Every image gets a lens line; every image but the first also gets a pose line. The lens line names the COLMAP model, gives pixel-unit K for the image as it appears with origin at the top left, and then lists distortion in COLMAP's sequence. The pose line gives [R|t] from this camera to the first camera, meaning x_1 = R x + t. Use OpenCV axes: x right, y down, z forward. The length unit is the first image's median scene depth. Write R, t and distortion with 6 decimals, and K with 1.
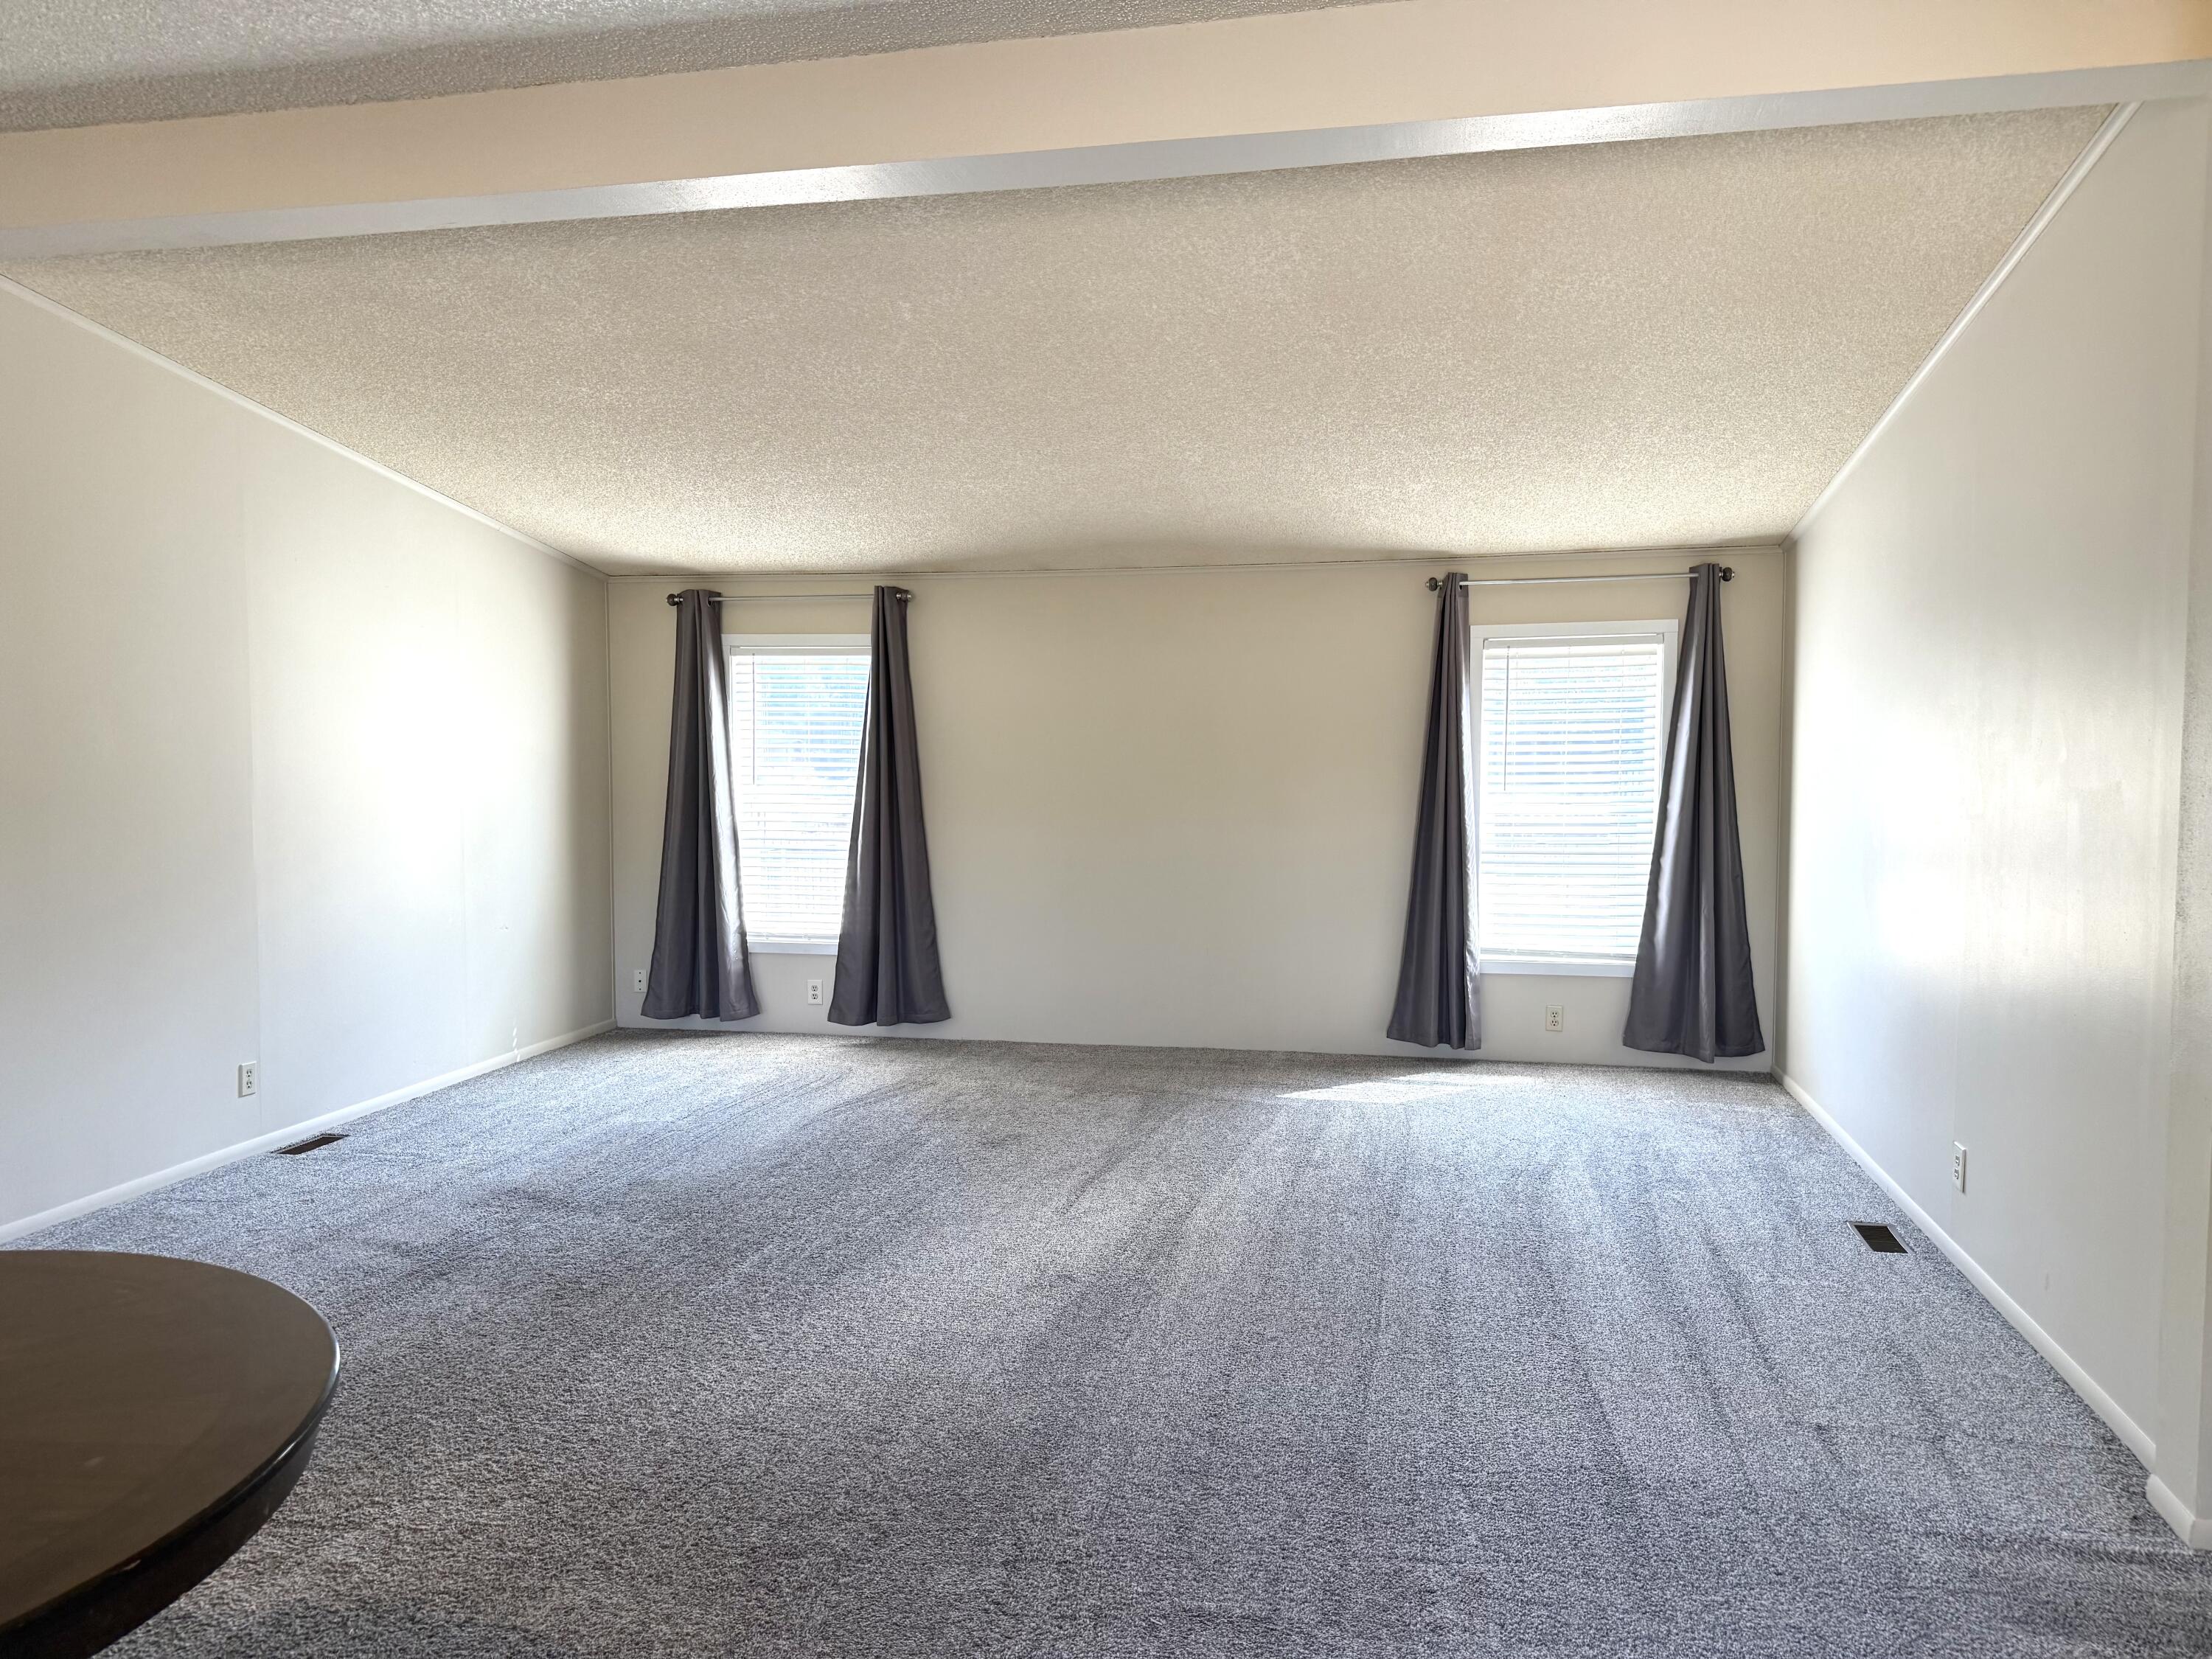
lens RADIAL K [[1538.8, 0, 1101.2], [0, 1538.8, 830.3], [0, 0, 1]] dist [0.051432, -0.060771]
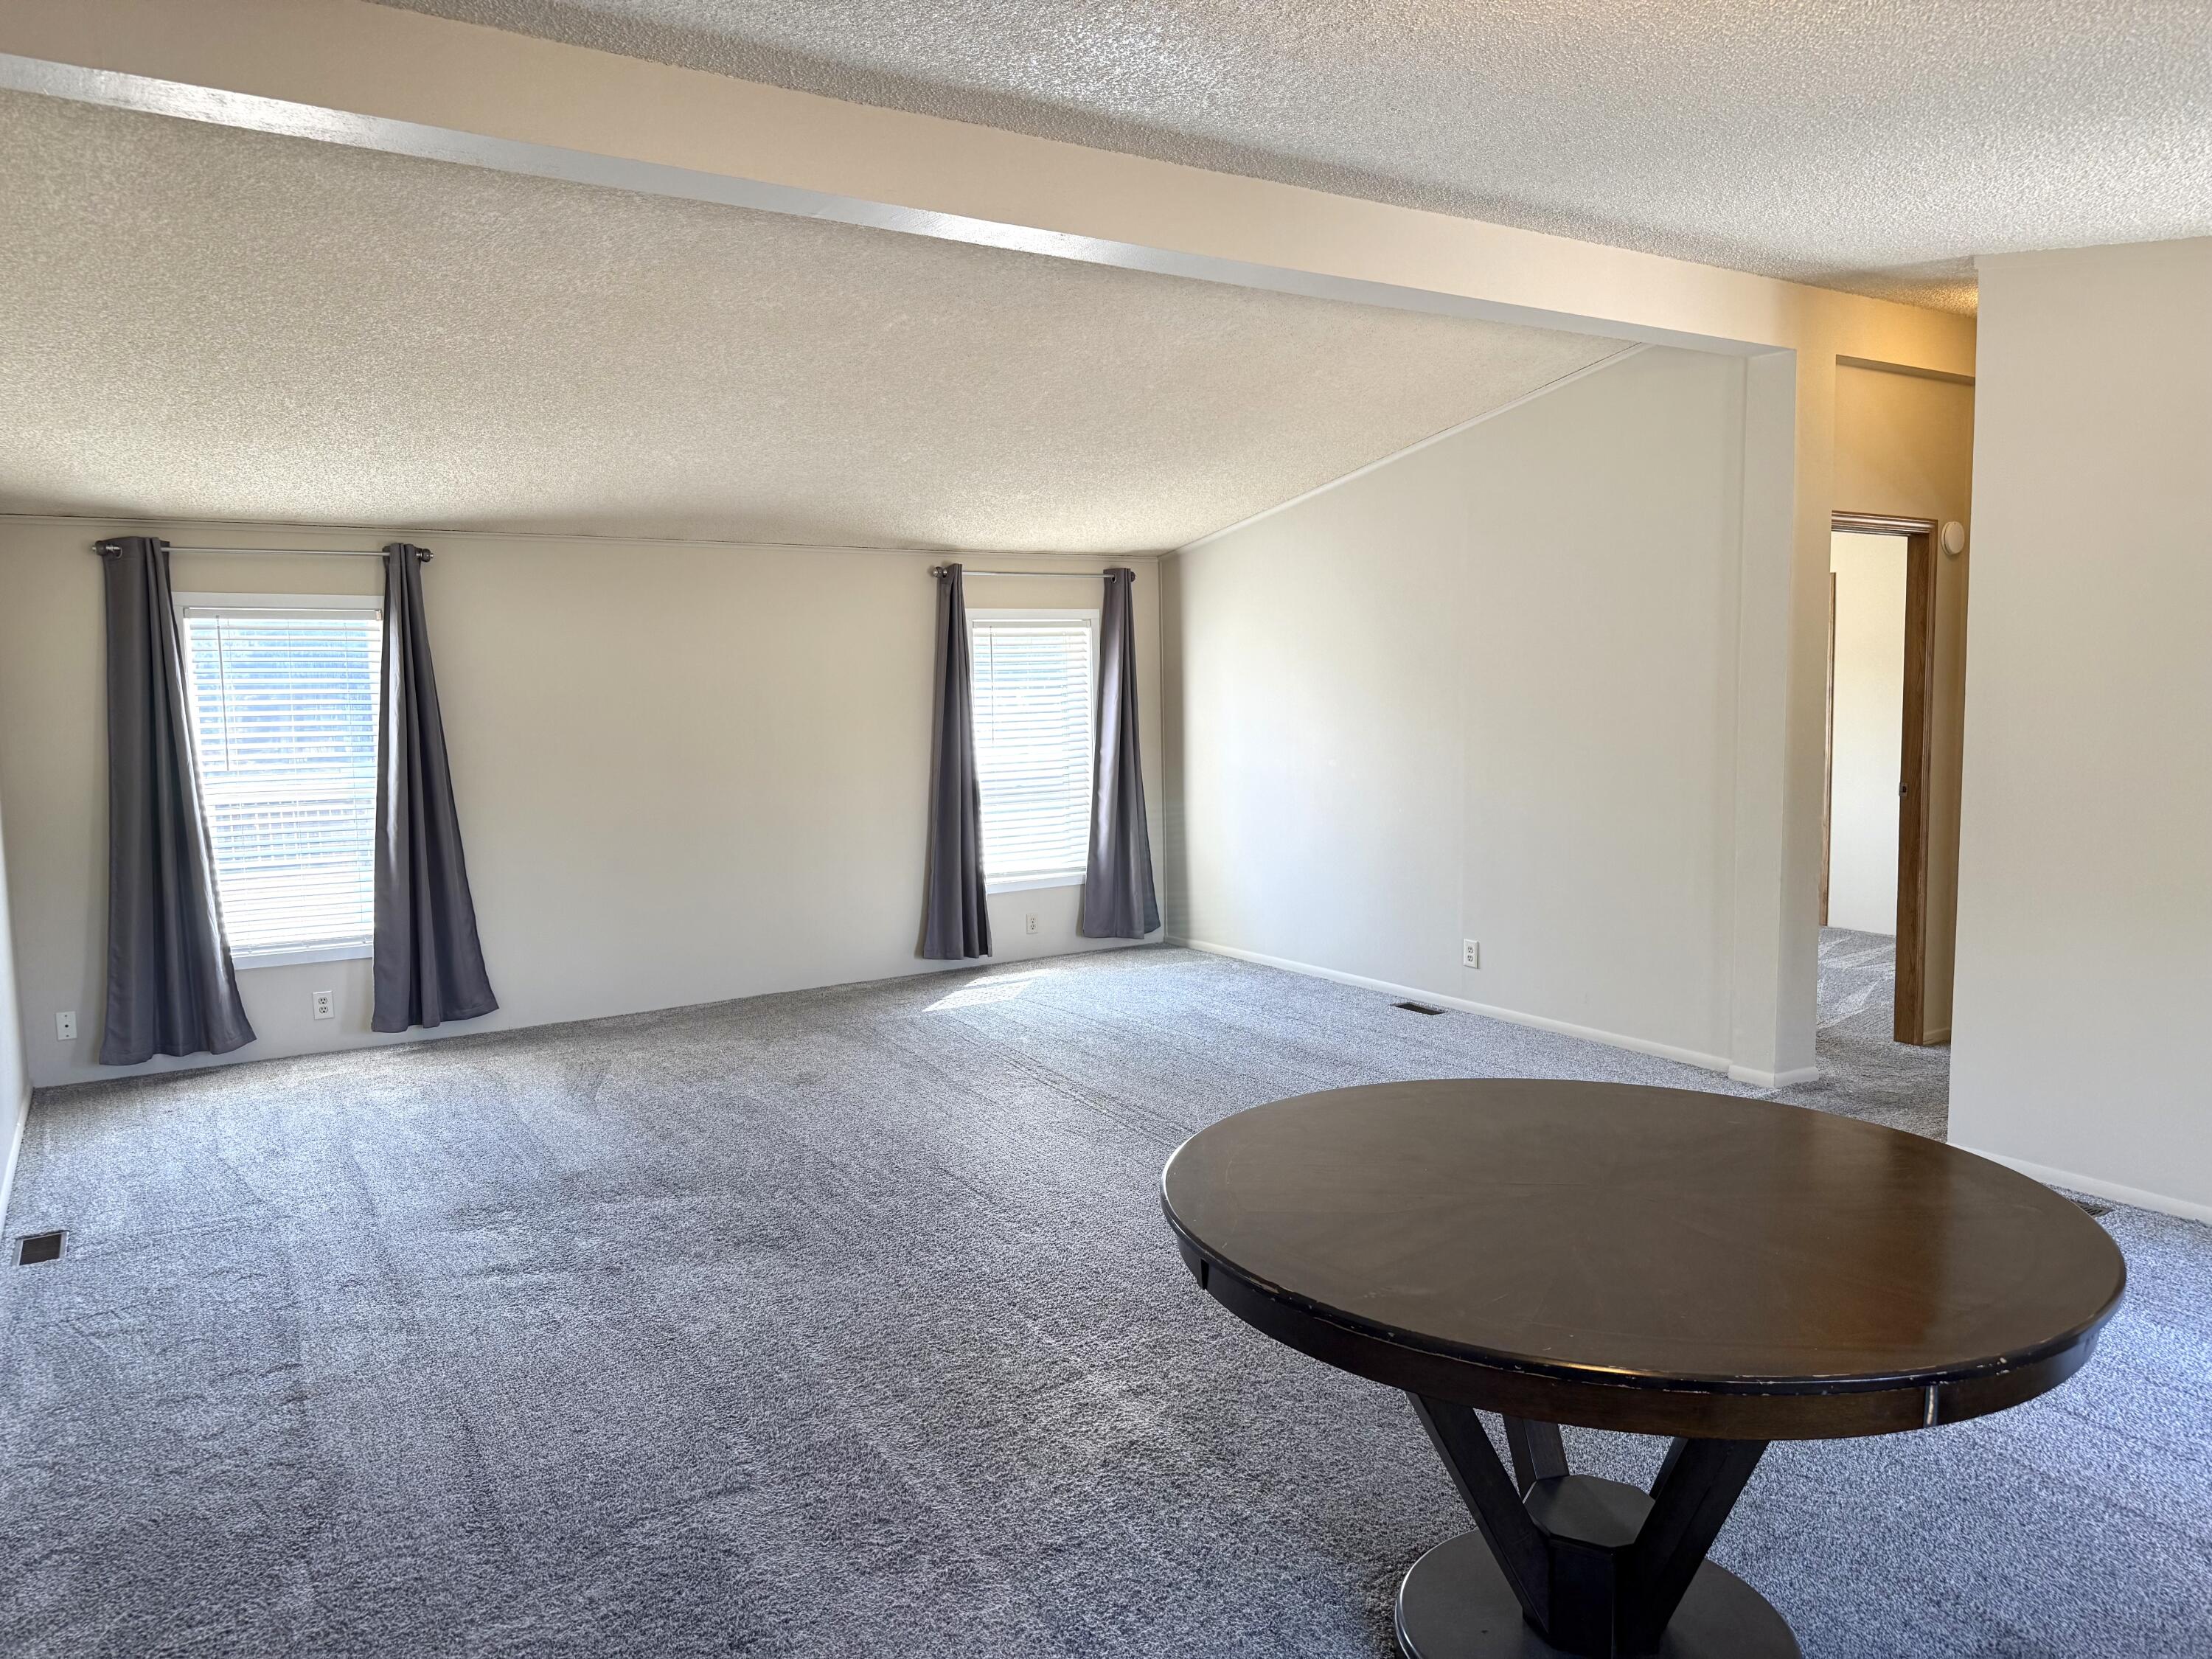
lens RADIAL K [[1538.8, 0, 1093.9], [0, 1538.8, 814.5], [0, 0, 1]] dist [0.051432, -0.060771]
pose [[0.712918, -0.066552, 0.698082, -0.538283], [0.064928, 0.997475, 0.028788, 0.000104], [-0.698235, 0.024802, 0.715439, 0.069338]]
